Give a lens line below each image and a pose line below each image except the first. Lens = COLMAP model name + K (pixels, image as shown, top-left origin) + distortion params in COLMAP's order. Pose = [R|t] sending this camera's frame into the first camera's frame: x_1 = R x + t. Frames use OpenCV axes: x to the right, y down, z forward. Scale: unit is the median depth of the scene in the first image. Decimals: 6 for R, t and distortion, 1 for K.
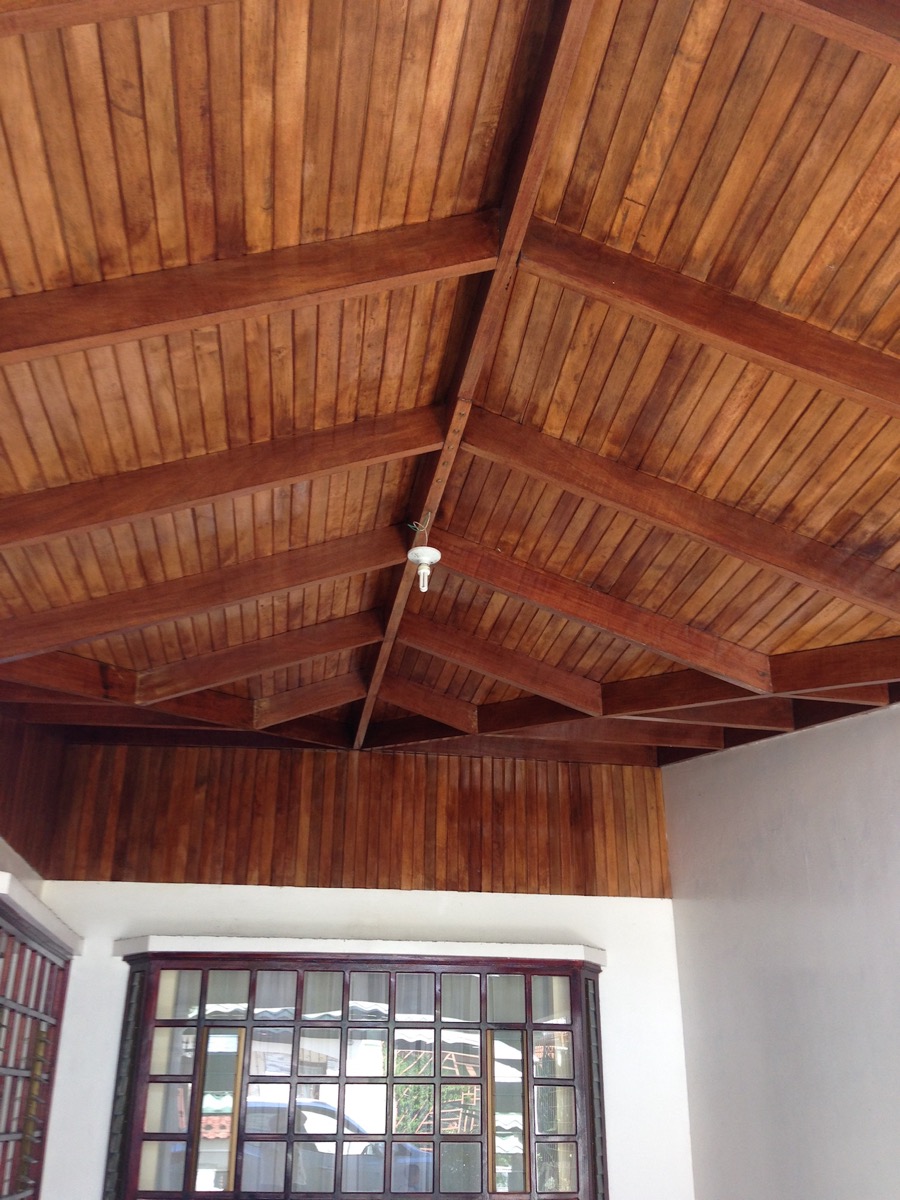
lens RADIAL K [[1117.7, 0, 453.0], [0, 1117.7, 608.8], [0, 0, 1]] dist [0.145283, -0.255570]
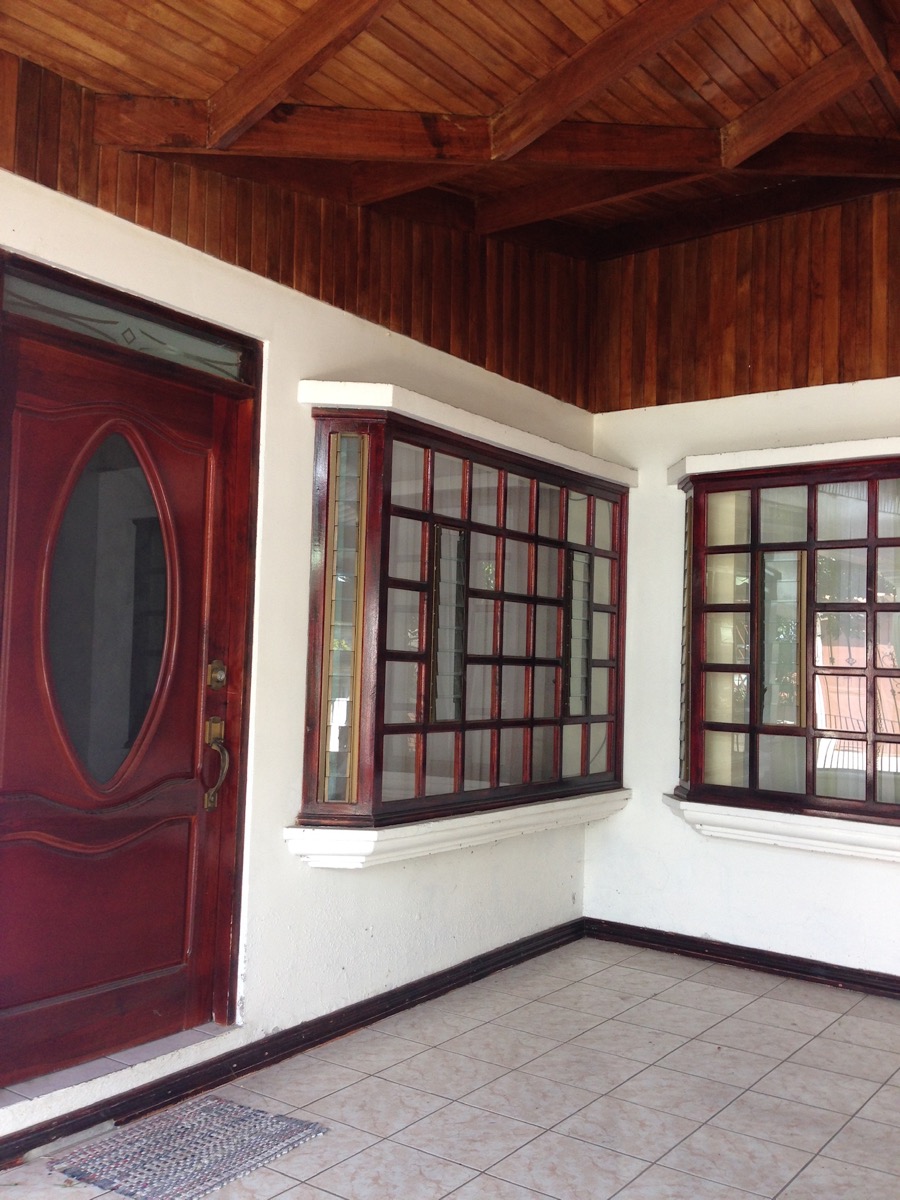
lens RADIAL K [[1117.7, 0, 453.0], [0, 1117.7, 608.8], [0, 0, 1]] dist [0.145283, -0.255570]
pose [[0.707924, -0.021088, -0.705974, 0.199061], [0.256235, 0.939124, 0.228890, 0.146381], [0.658170, -0.342931, 0.670231, 0.254627]]
